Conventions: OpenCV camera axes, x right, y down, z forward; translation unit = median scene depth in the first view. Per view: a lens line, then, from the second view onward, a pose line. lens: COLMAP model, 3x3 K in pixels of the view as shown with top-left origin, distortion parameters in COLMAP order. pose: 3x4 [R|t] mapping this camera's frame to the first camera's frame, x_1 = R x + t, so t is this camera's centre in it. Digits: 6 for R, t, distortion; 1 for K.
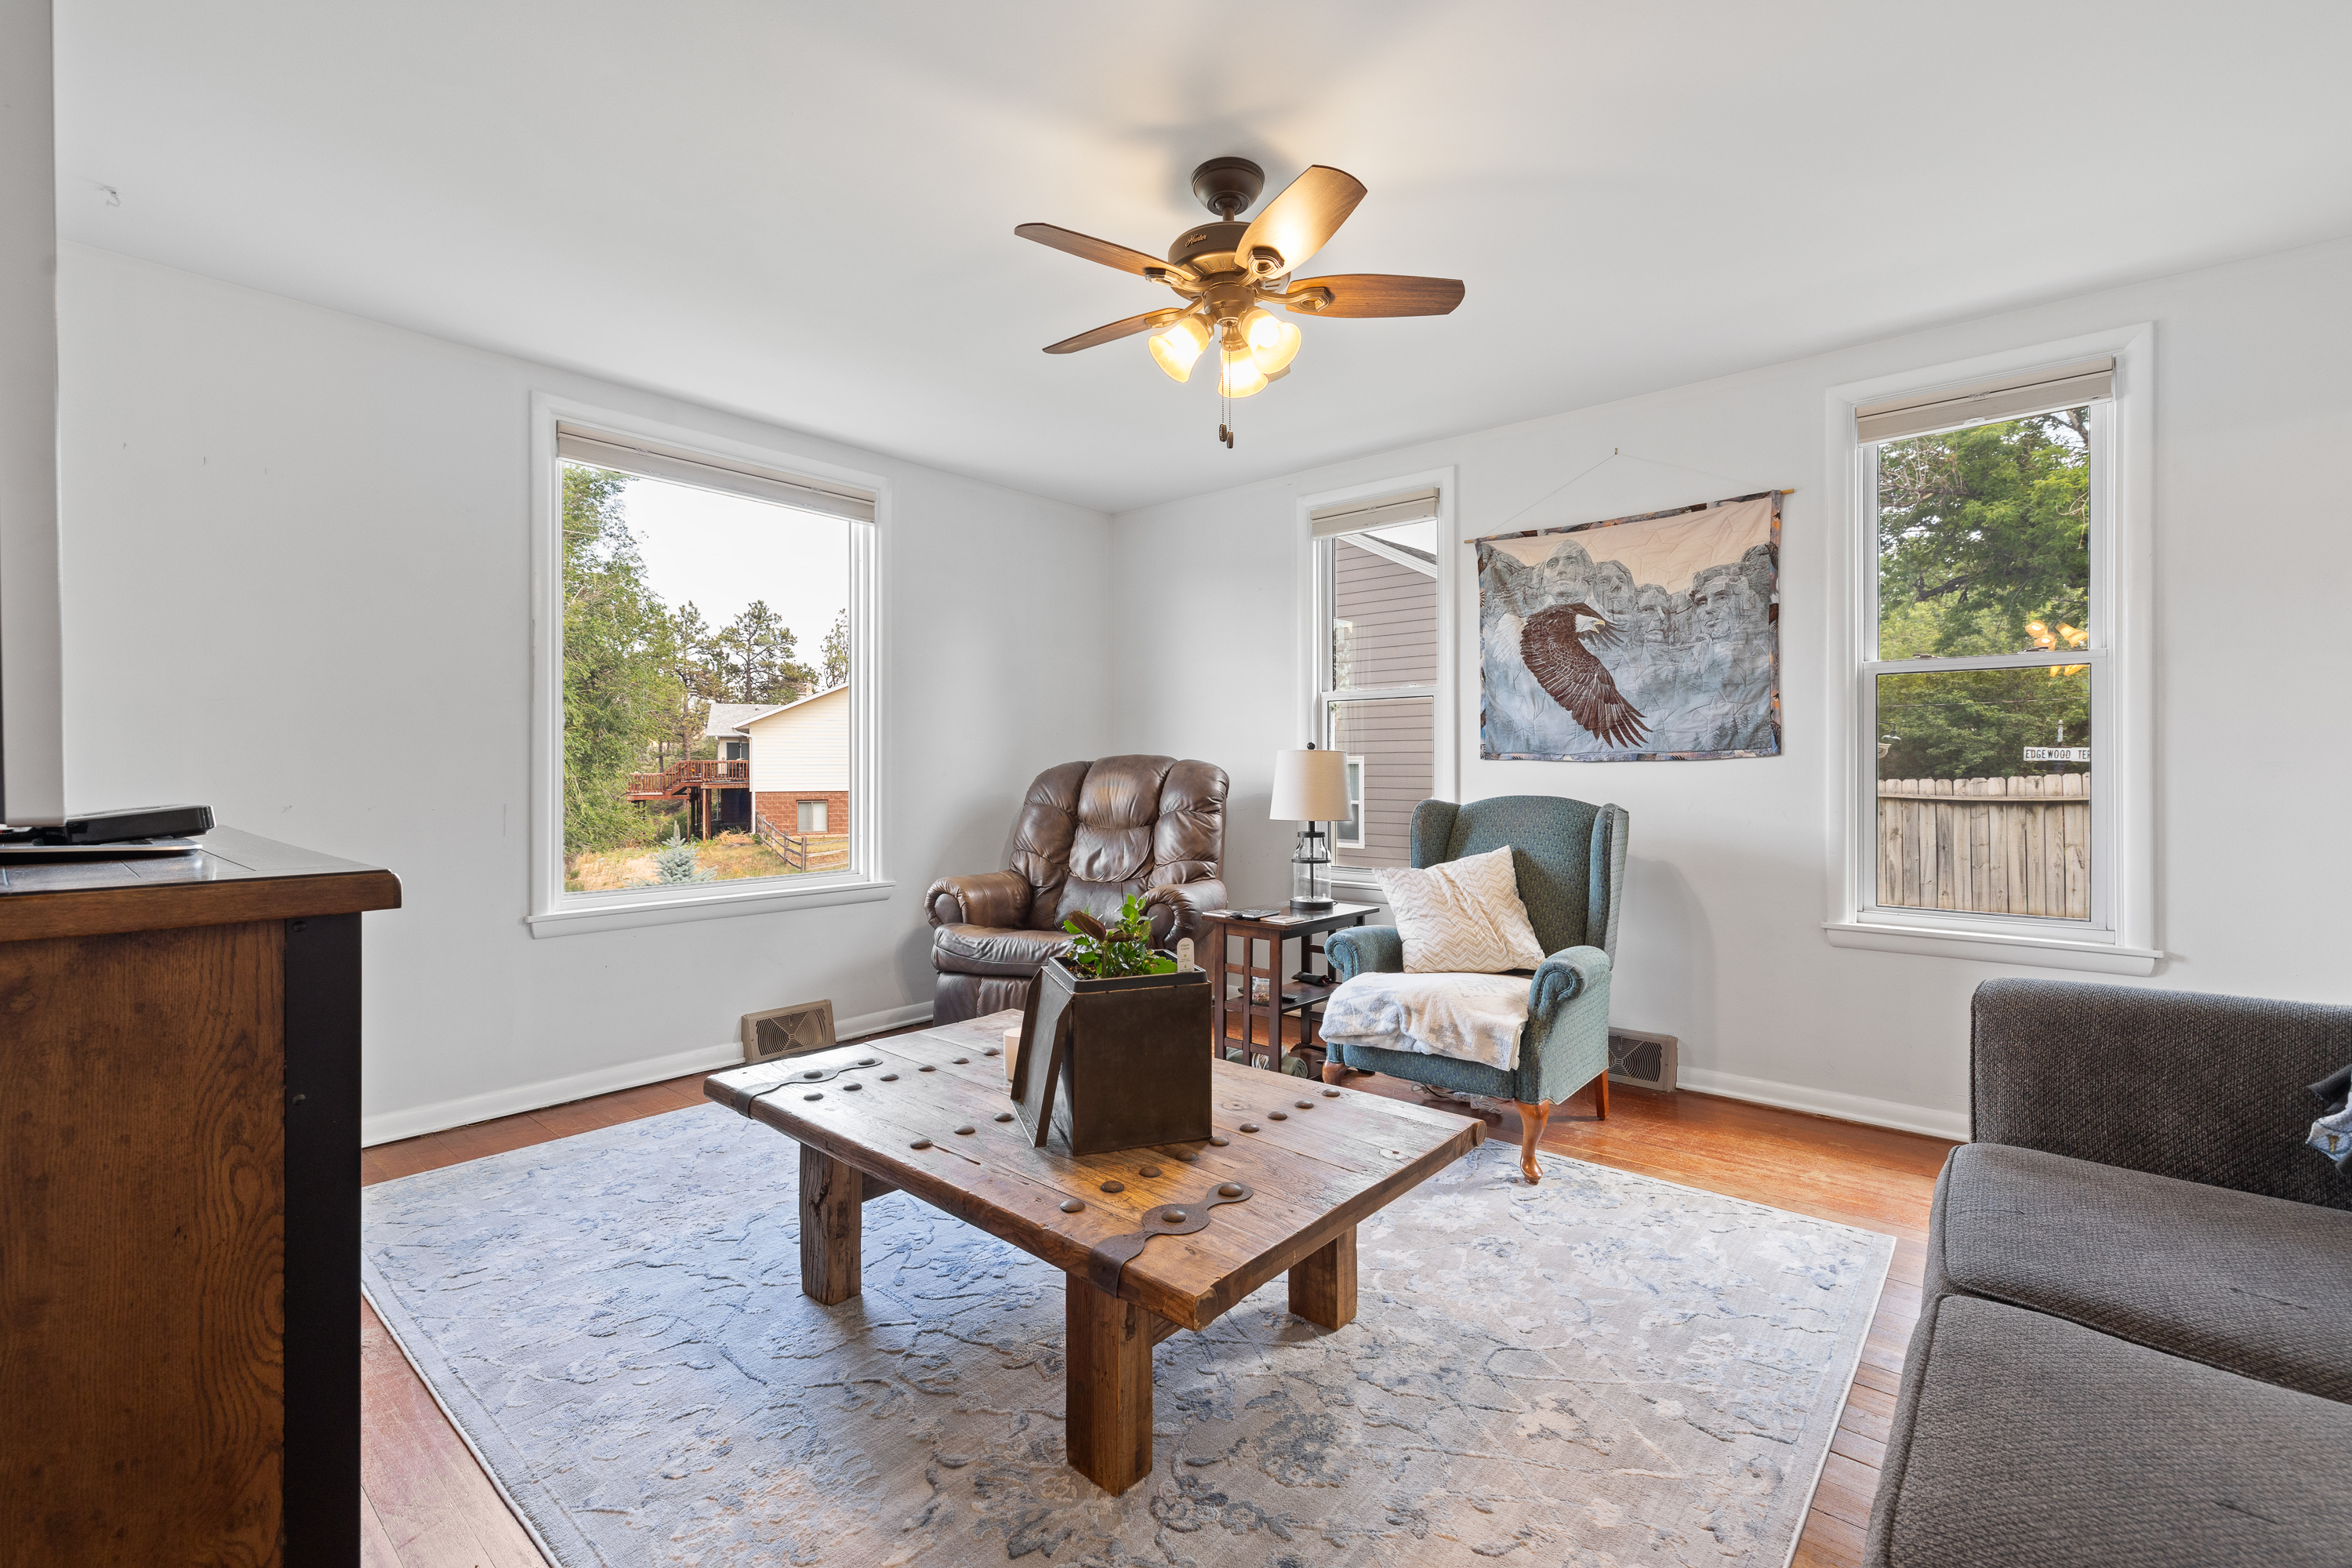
lens RADIAL K [[1021.5, 0, 1191.3], [0, 1021.5, 767.3], [0, 0, 1]] dist [-0.006630, 0.001759]
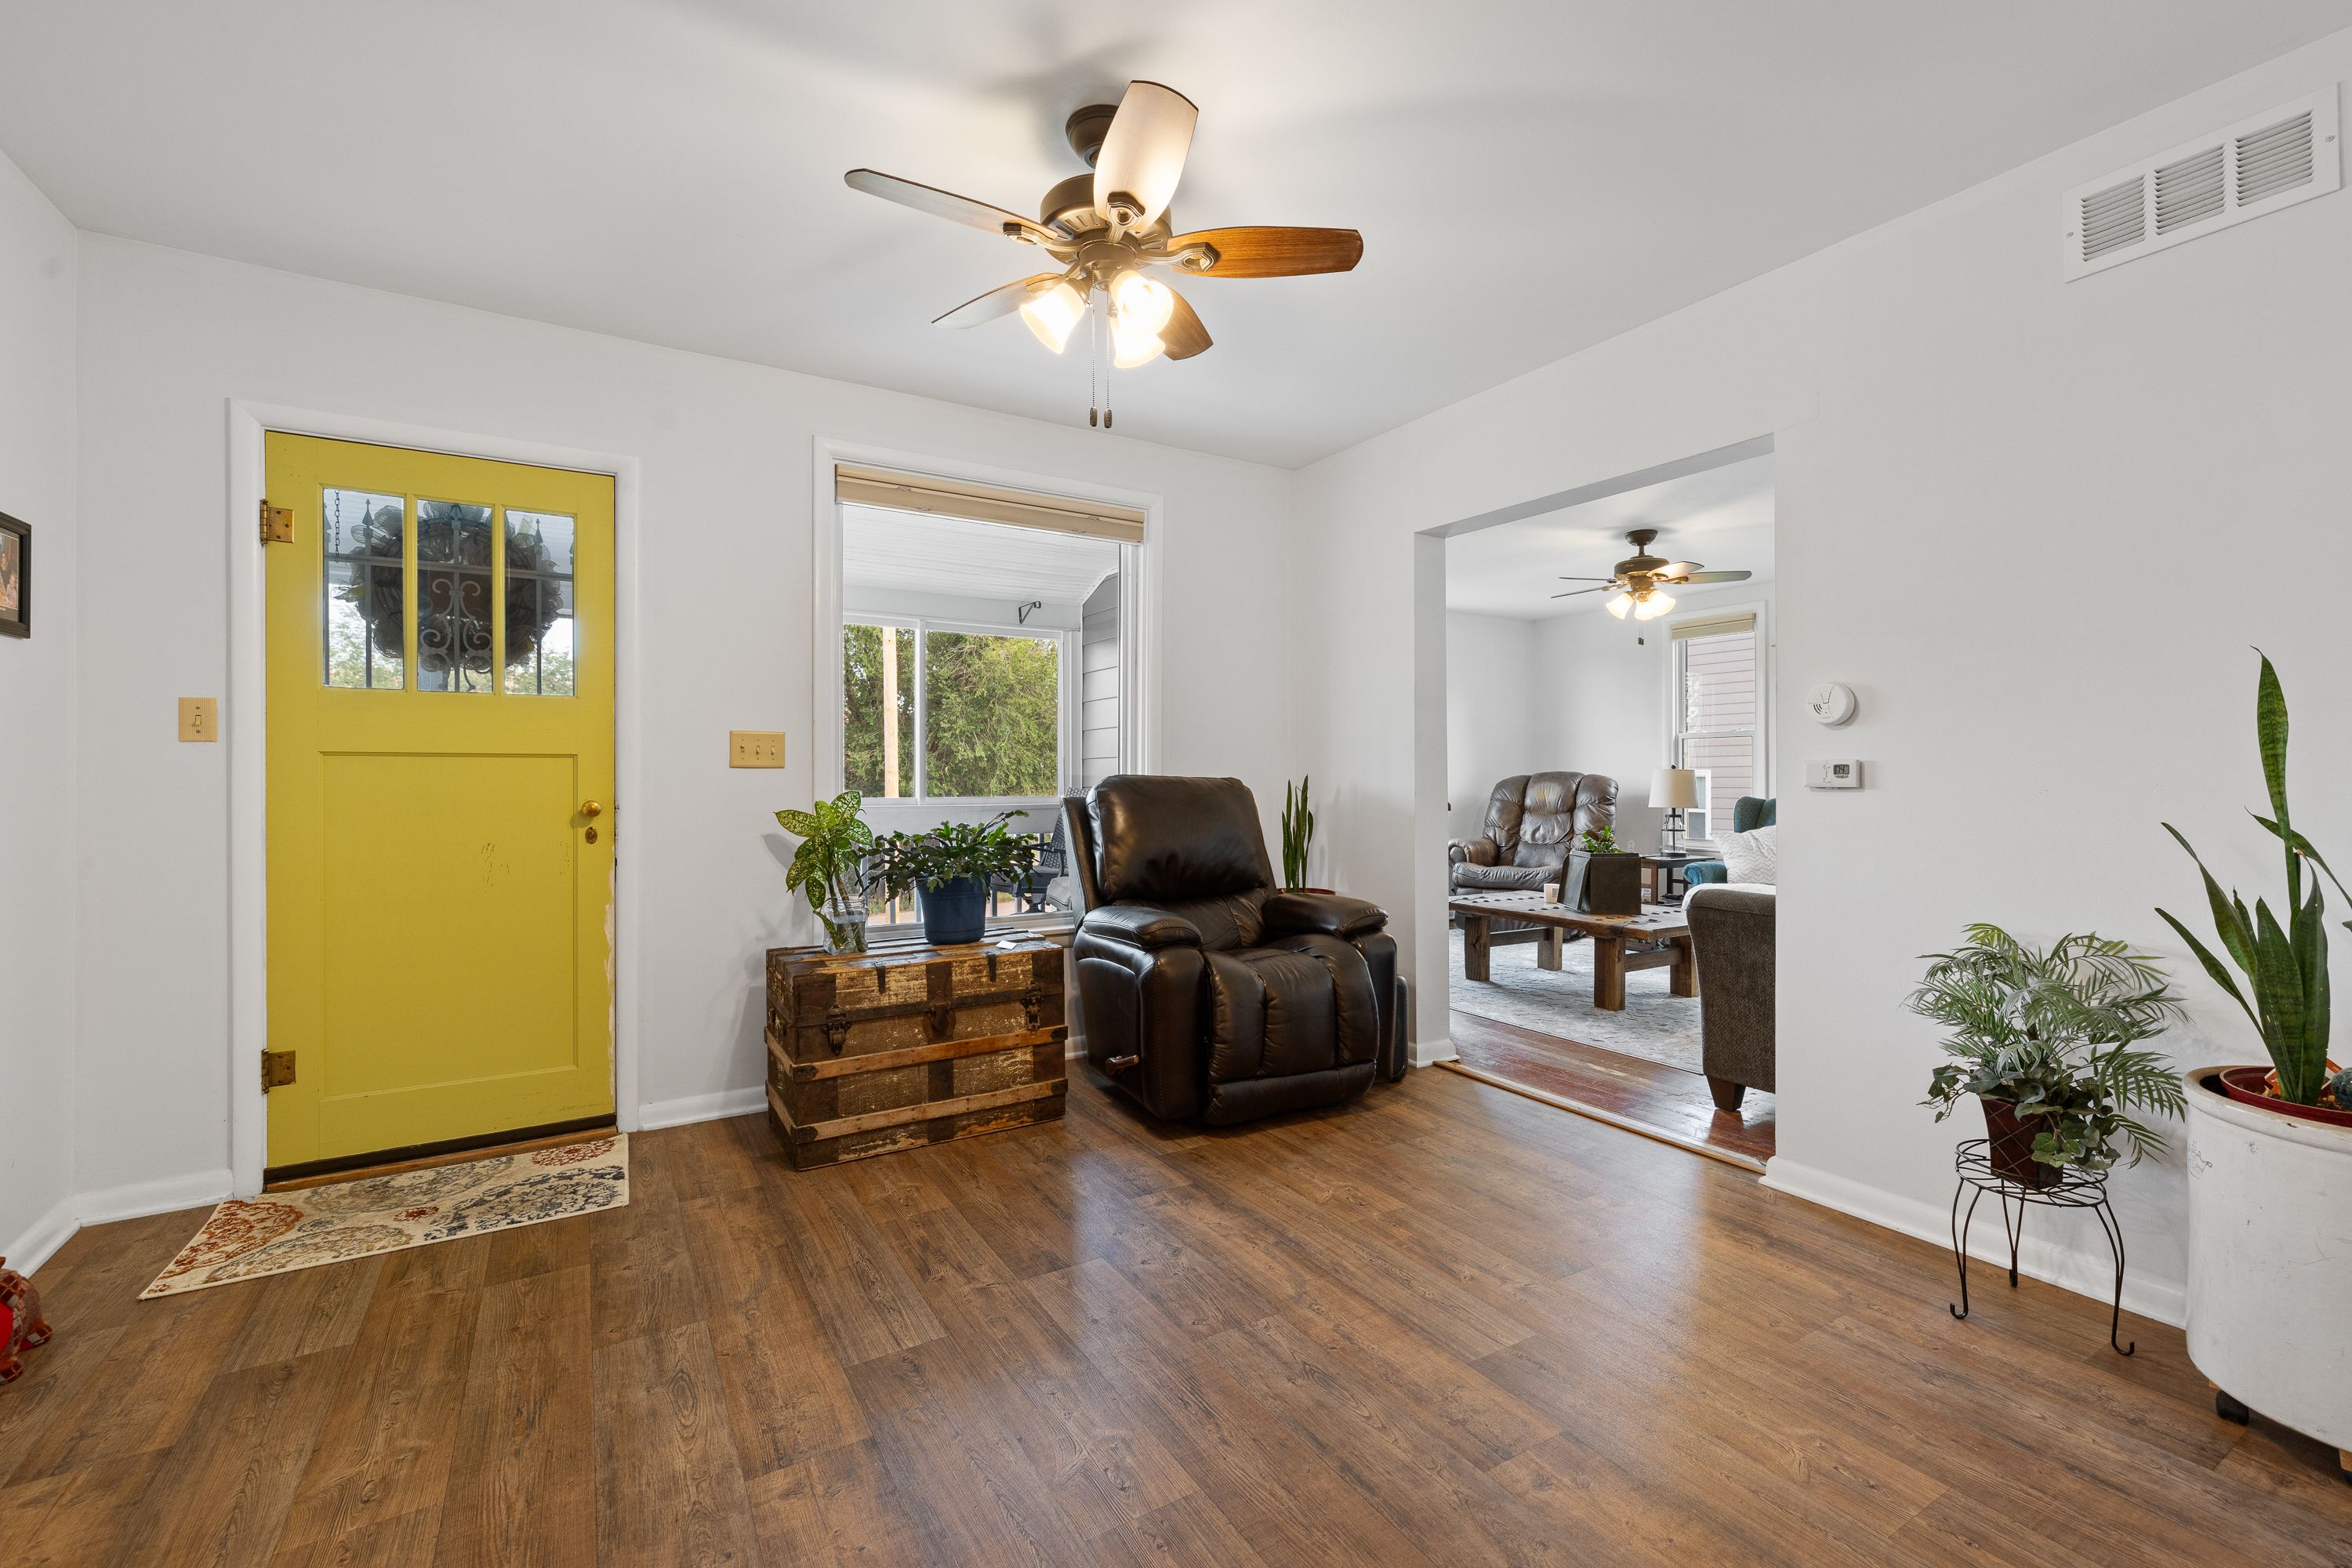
lens RADIAL K [[1021.5, 0, 1176.2], [0, 1021.5, 783.8], [0, 0, 1]] dist [-0.006630, 0.001759]
pose [[0.949828, 0.001472, -0.312771, -0.153365], [-0.000192, 0.999991, 0.004124, 0.001637], [0.312774, -0.003857, 0.949820, -0.984453]]
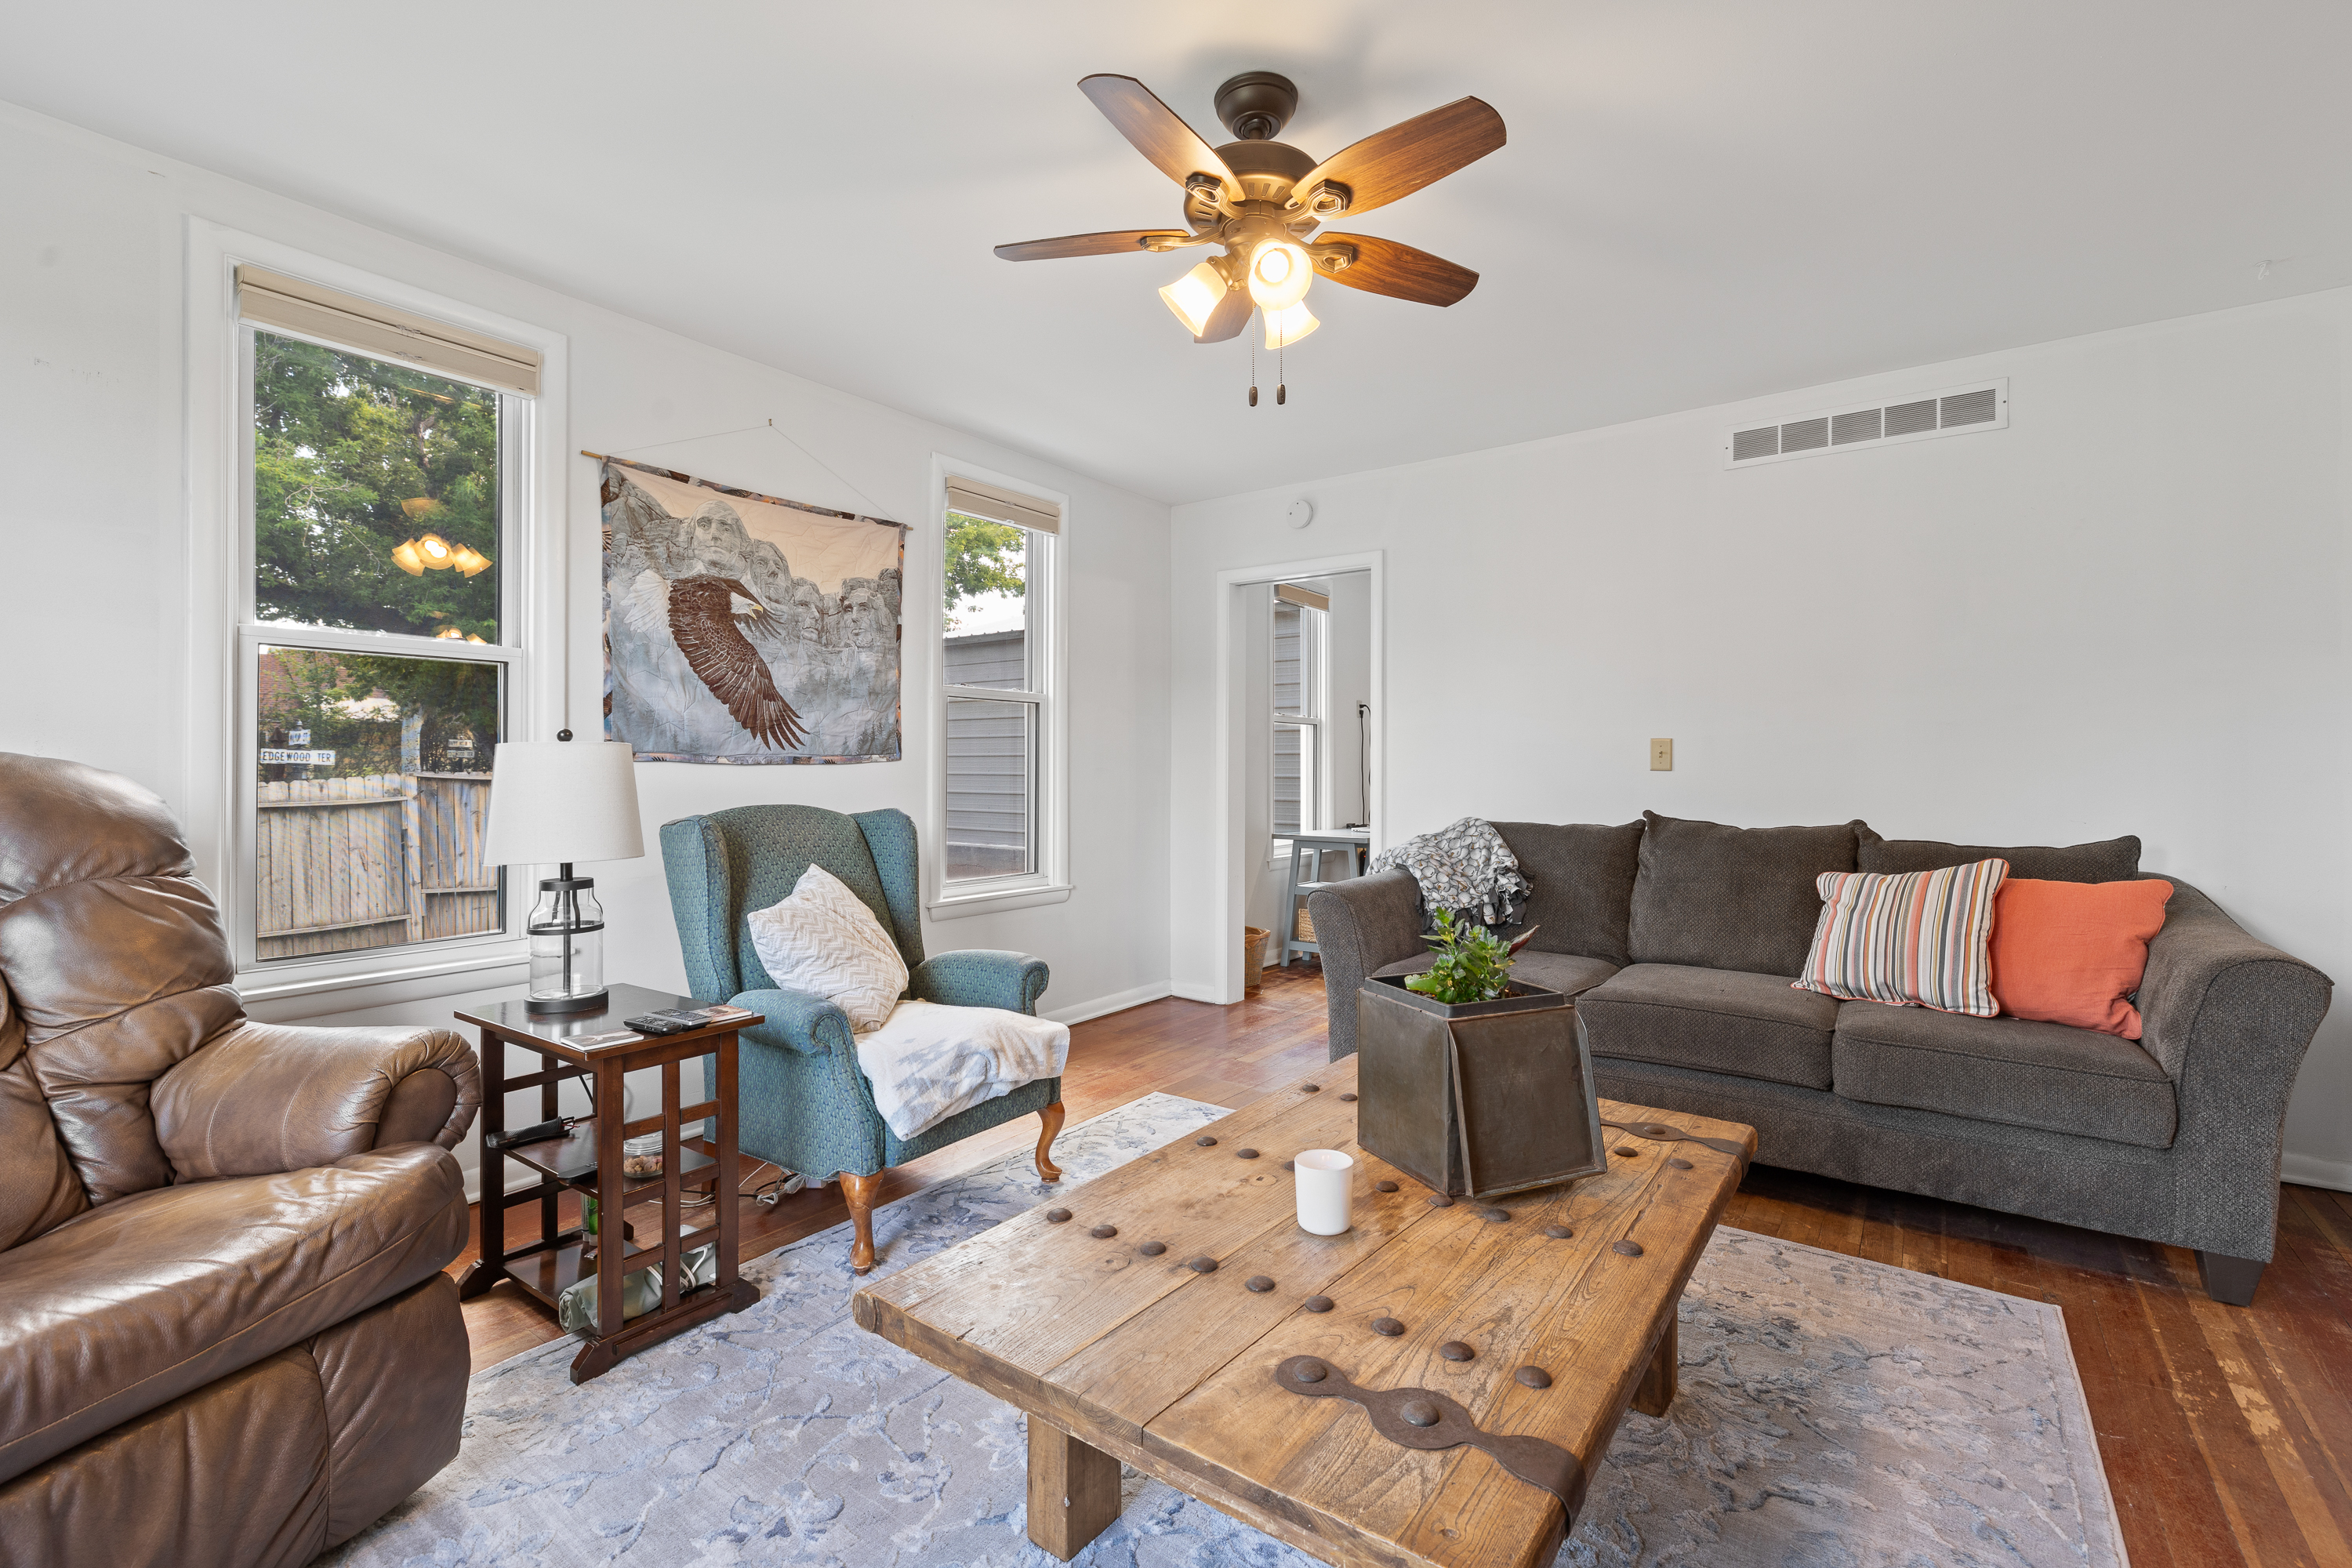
lens RADIAL K [[1021.5, 0, 1192.9], [0, 1021.5, 763.7], [0, 0, 1]] dist [-0.006630, 0.001759]
pose [[-0.074494, 0.006992, 0.997197, -0.497263], [-0.000760, 0.999975, -0.007068, -0.000412], [-0.997221, -0.001284, -0.074487, 0.671974]]
